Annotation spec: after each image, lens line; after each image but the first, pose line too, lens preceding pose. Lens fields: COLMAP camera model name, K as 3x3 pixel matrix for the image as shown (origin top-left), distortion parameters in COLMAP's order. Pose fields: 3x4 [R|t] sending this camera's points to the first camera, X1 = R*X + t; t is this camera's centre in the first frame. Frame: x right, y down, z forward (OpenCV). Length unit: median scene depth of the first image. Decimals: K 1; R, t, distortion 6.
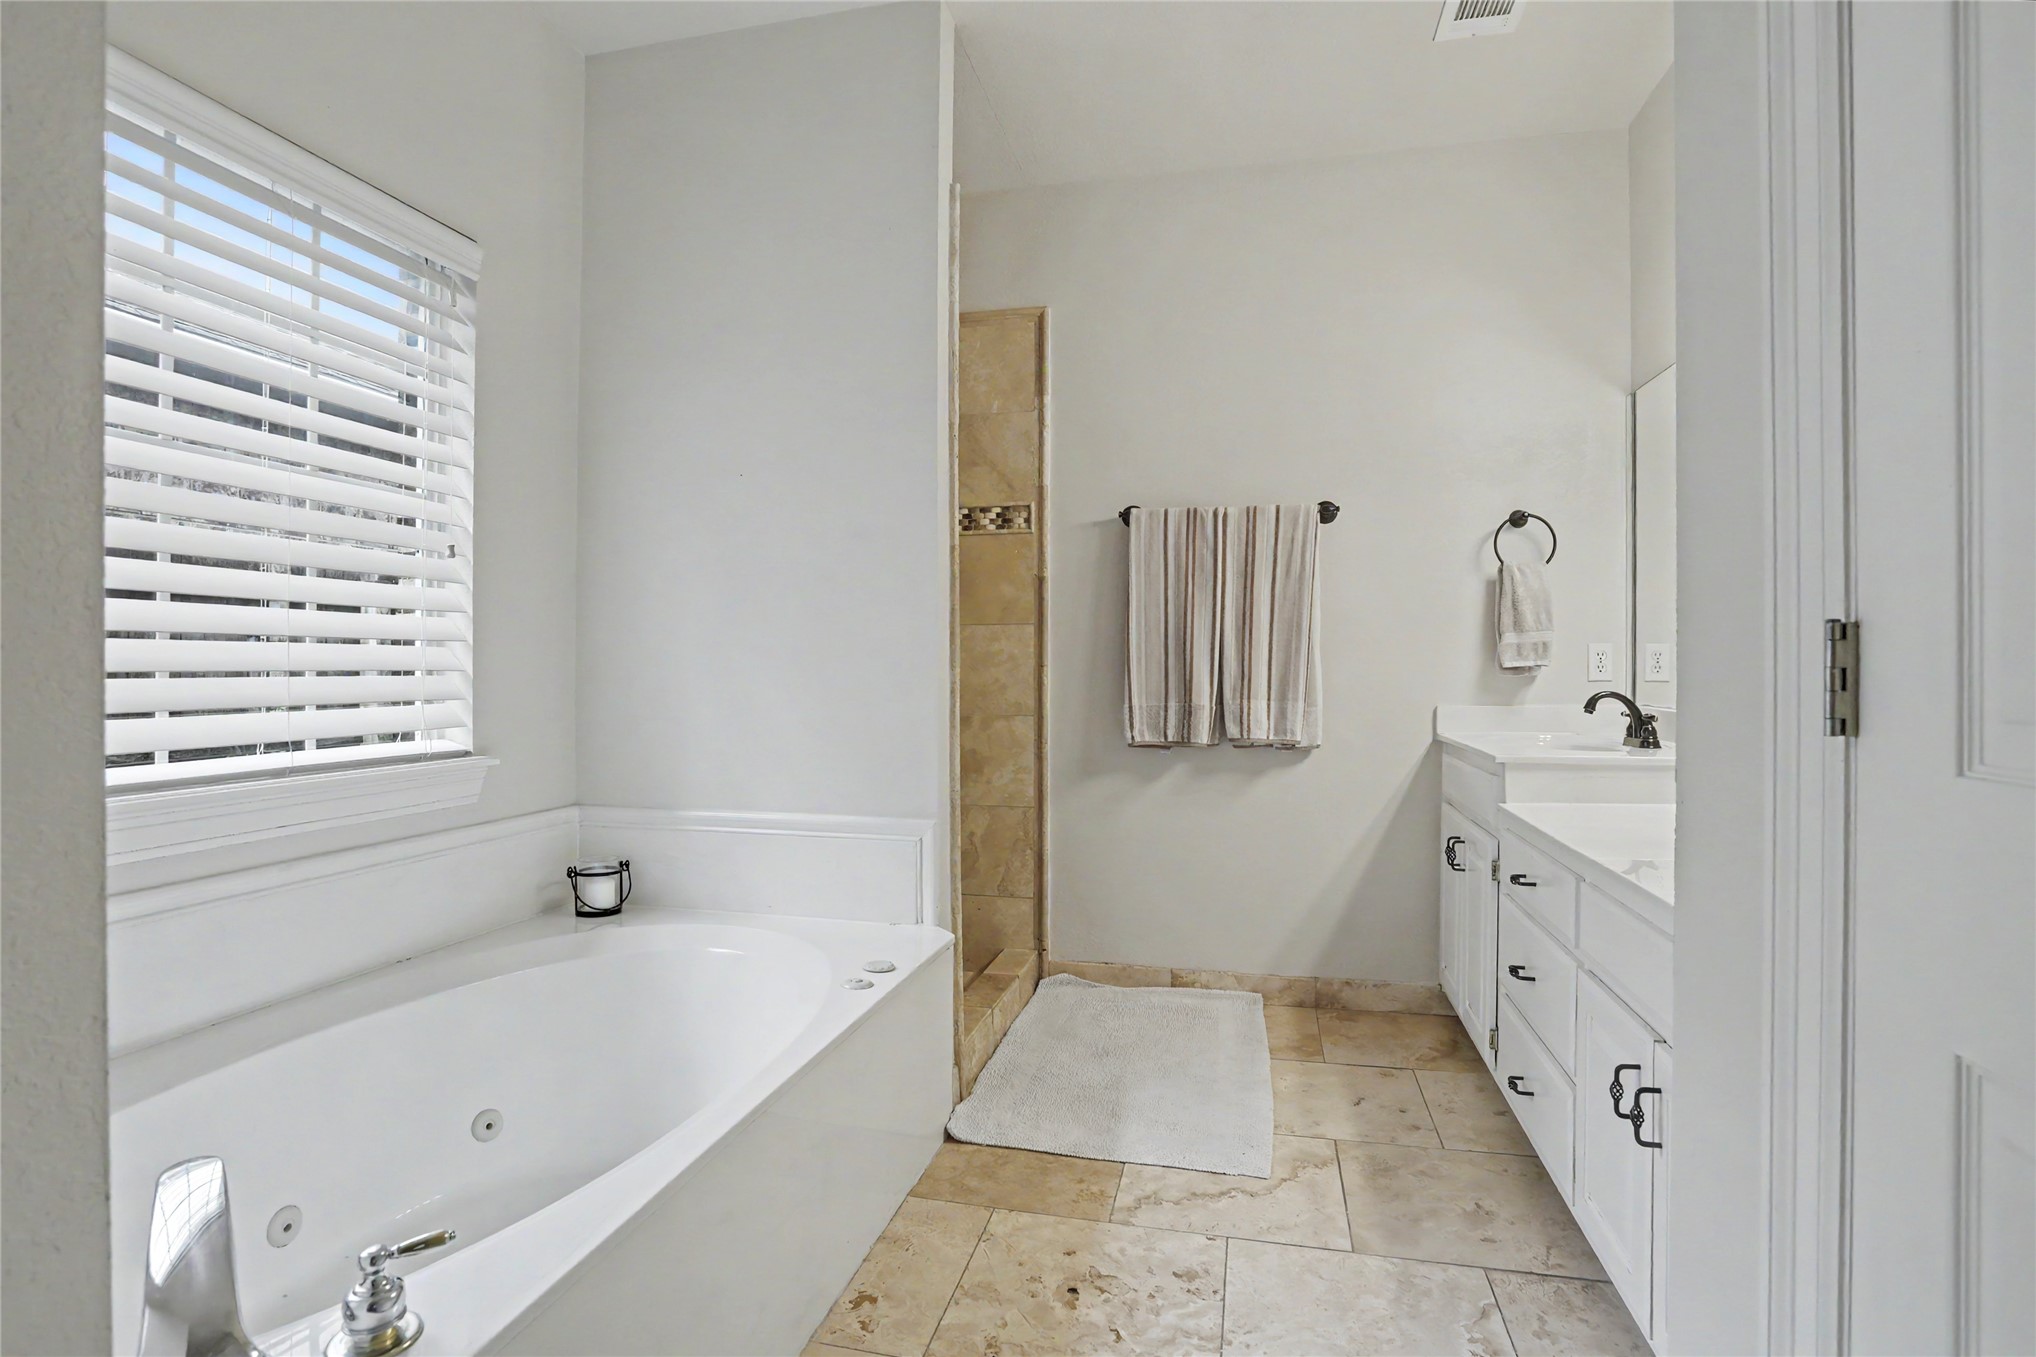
lens RADIAL K [[969.7, 0, 1022.6], [0, 969.7, 671.0], [0, 0, 1]] dist [-0.048931, 0.016226]
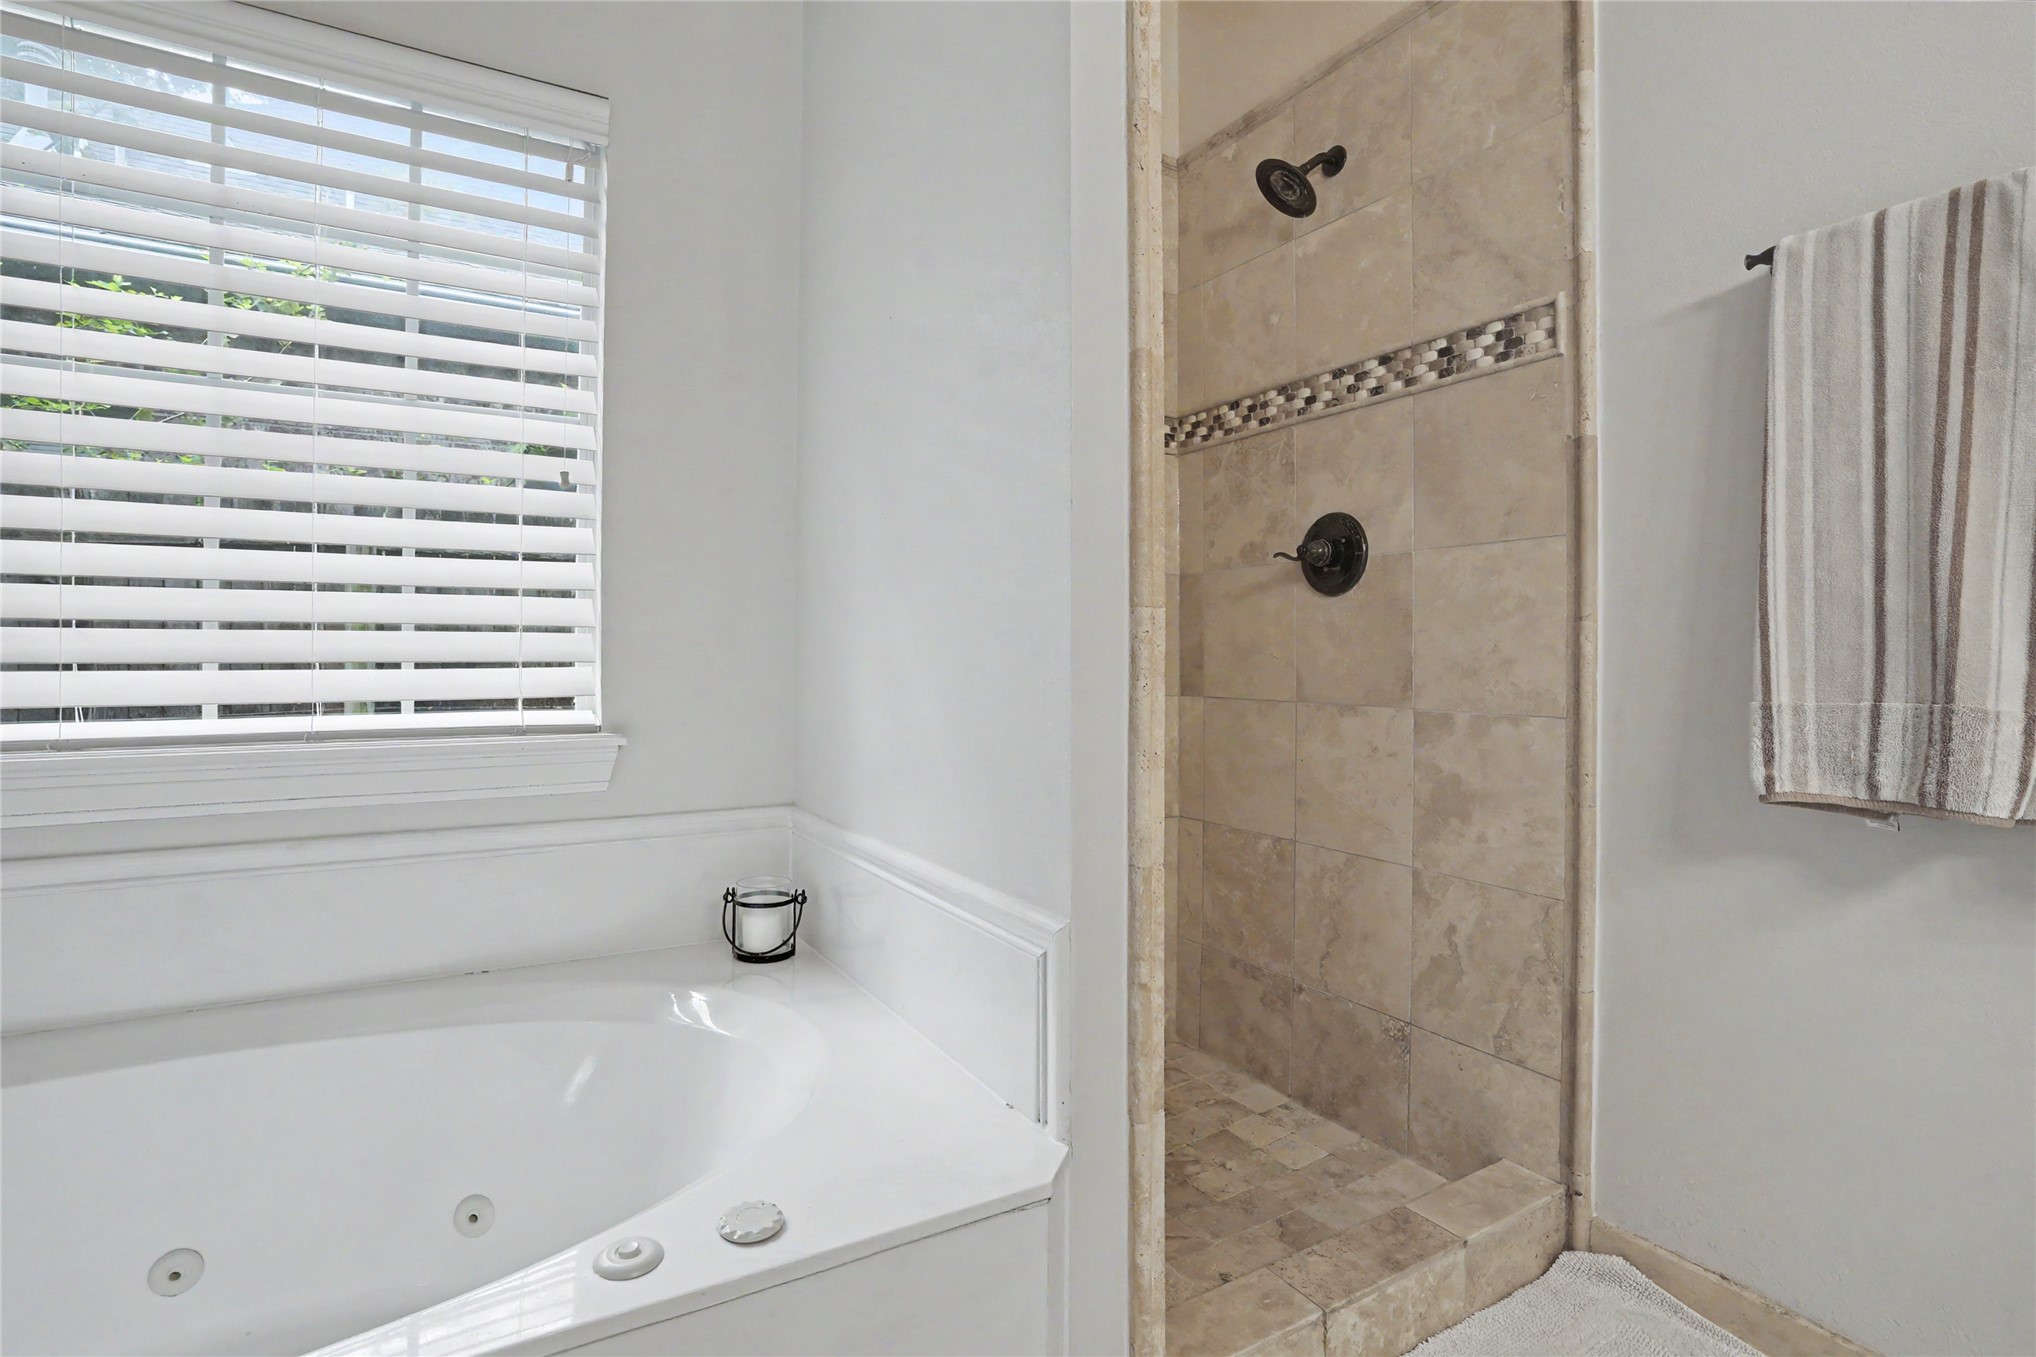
lens RADIAL K [[969.7, 0, 1024.0], [0, 969.7, 653.7], [0, 0, 1]] dist [-0.048931, 0.016226]
pose [[0.699158, 0.001418, -0.714965, 0.185730], [-0.004281, 0.999988, -0.002203, 0.016590], [0.714954, 0.004601, 0.699156, 0.502533]]
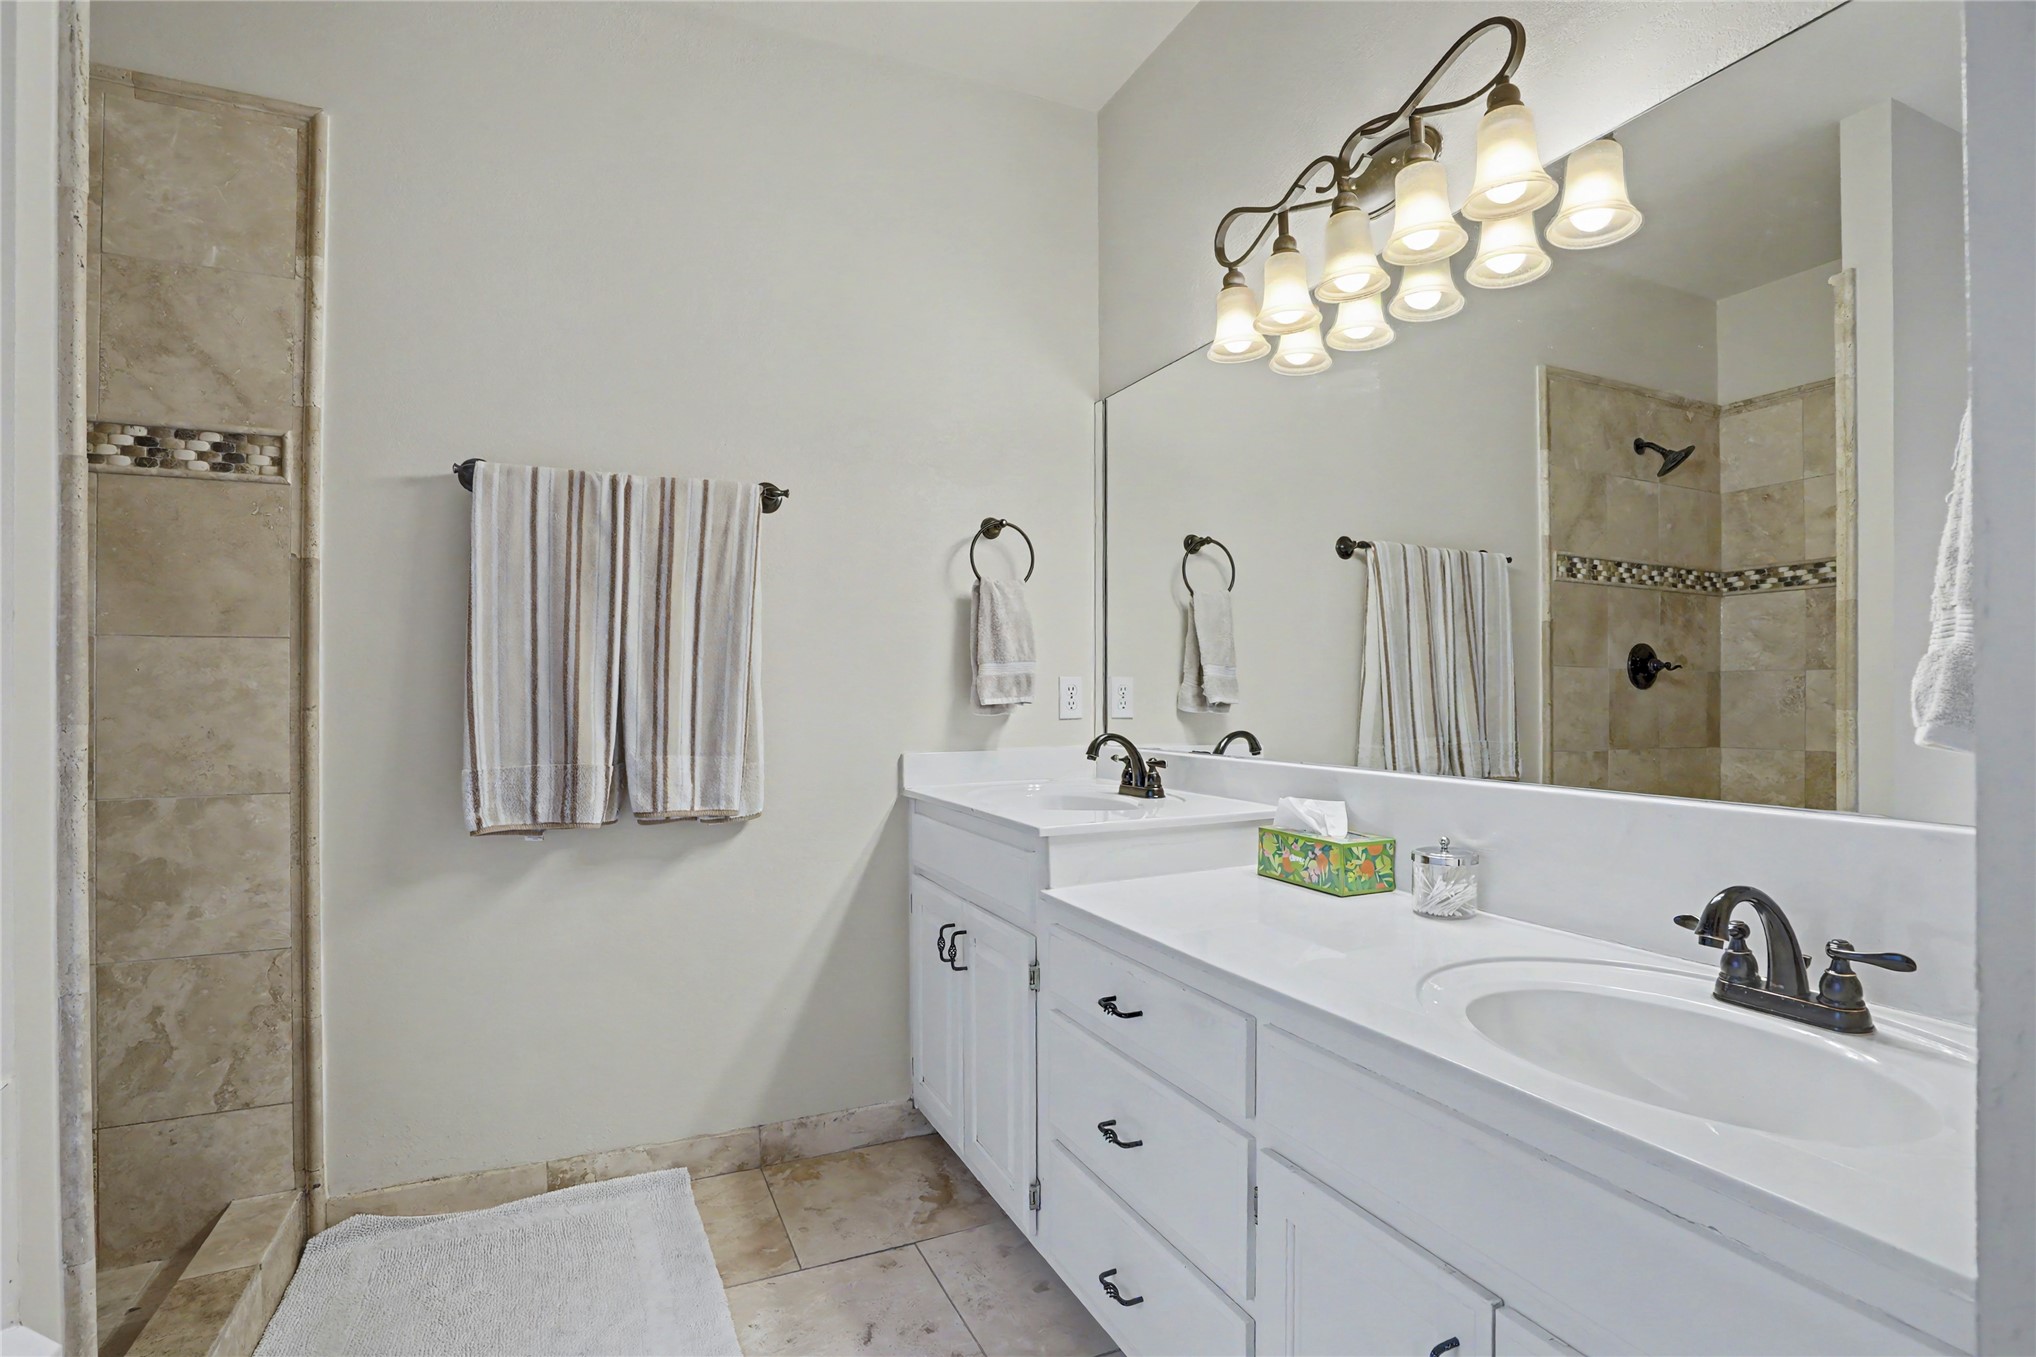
lens RADIAL K [[969.7, 0, 1008.5], [0, 969.7, 684.7], [0, 0, 1]] dist [-0.048931, 0.016226]
pose [[0.793173, 0.000285, 0.608996, 0.008123], [0.006644, 0.999936, -0.009121, -0.012852], [-0.608960, 0.011281, 0.793121, 0.303785]]
